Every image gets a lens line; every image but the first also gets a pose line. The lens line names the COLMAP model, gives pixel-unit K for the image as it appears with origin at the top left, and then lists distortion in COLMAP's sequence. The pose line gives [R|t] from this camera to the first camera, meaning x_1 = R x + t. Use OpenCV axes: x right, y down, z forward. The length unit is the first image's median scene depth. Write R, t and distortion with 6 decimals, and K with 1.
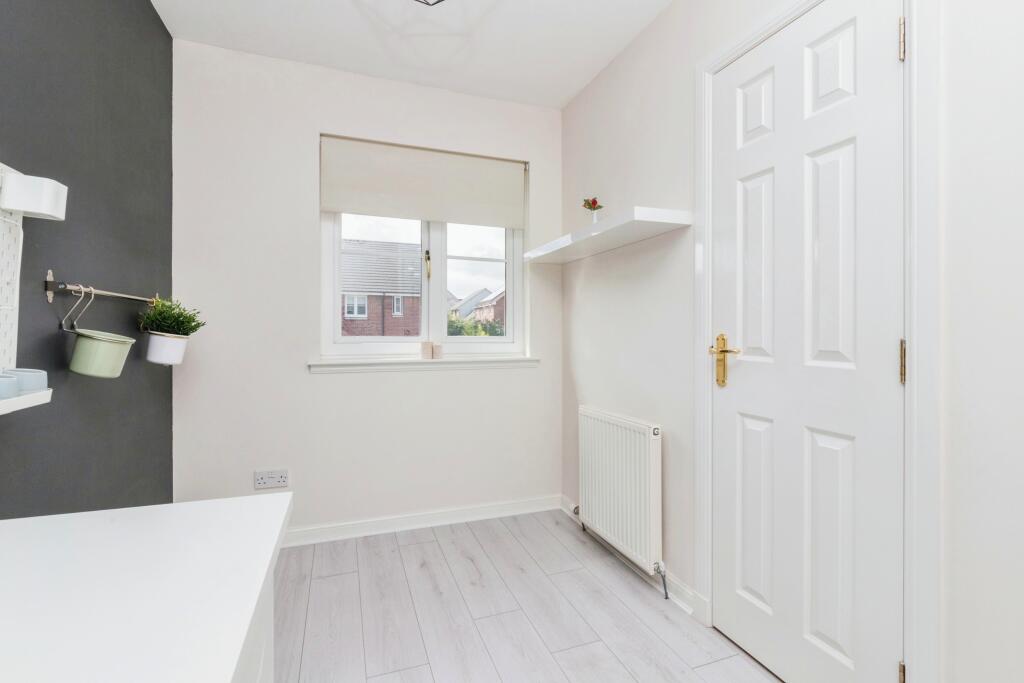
lens RADIAL K [[475.1, 0, 514.4], [0, 475.1, 335.4], [0, 0, 1]] dist [-0.000759, -0.000096]
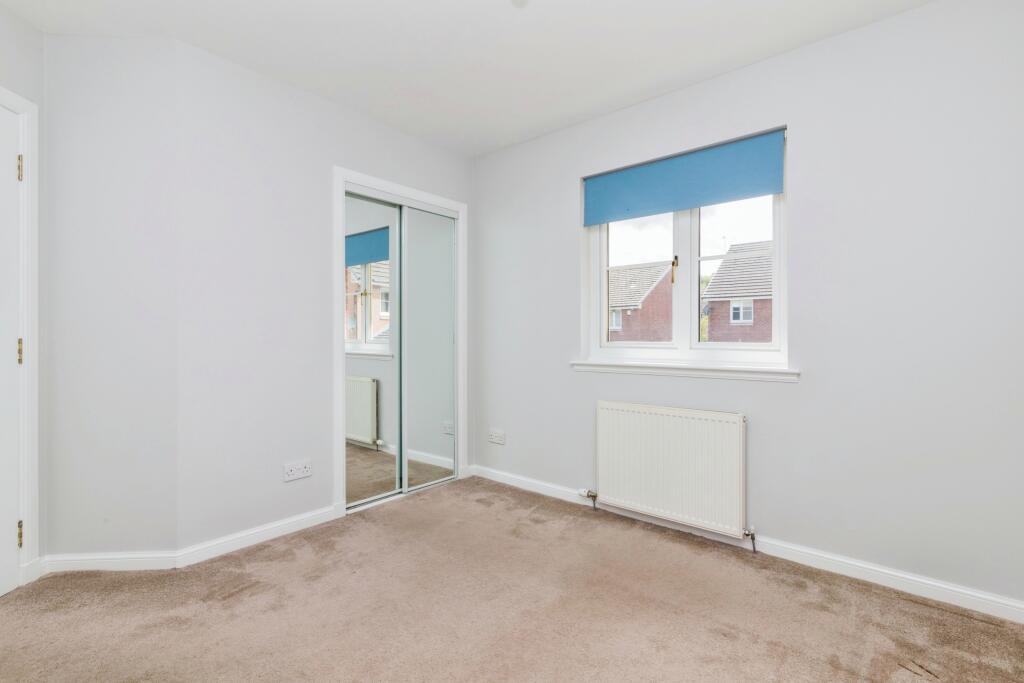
lens RADIAL K [[475.1, 0, 514.4], [0, 475.1, 335.4], [0, 0, 1]] dist [-0.000759, -0.000096]
pose [[0.486687, -0.004903, -0.873562, 0.504927], [-0.006929, 0.999931, -0.009472, -0.000389], [0.873549, 0.010663, 0.486620, 0.210059]]
